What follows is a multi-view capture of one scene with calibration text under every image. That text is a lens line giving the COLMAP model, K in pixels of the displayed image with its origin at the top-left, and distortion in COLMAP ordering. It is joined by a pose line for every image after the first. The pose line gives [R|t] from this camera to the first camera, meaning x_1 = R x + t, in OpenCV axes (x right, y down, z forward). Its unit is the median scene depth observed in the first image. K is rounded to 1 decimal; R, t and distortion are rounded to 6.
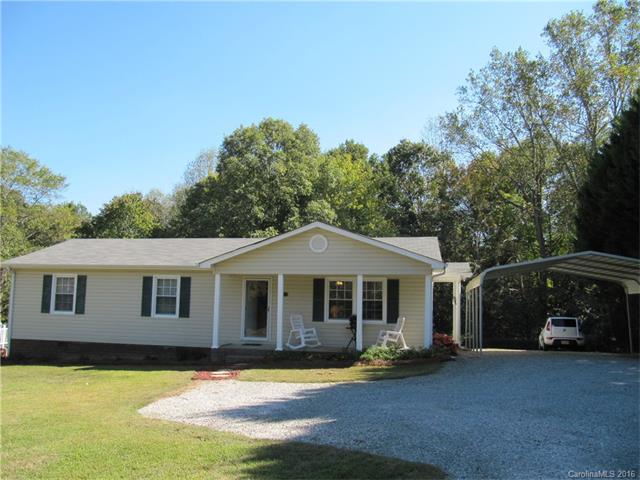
lens RADIAL K [[532.3, 0, 320.0], [0, 532.3, 240.0], [0, 0, 1]] dist [-0.023947, -0.000771]
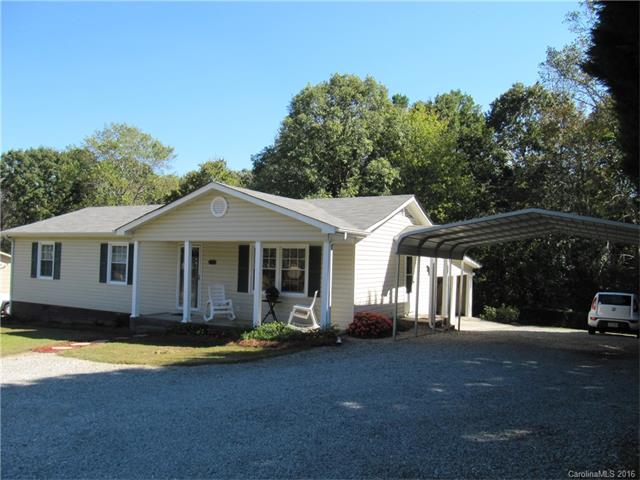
lens RADIAL K [[533.2, 0, 320.0], [0, 533.2, 240.0], [0, 0, 1]] dist [-0.001613, -0.001207]
pose [[0.954757, -0.004771, -0.297349, 0.346725], [0.025213, 0.997570, 0.064952, 0.006829], [0.296317, -0.069510, 0.952557, 0.154018]]
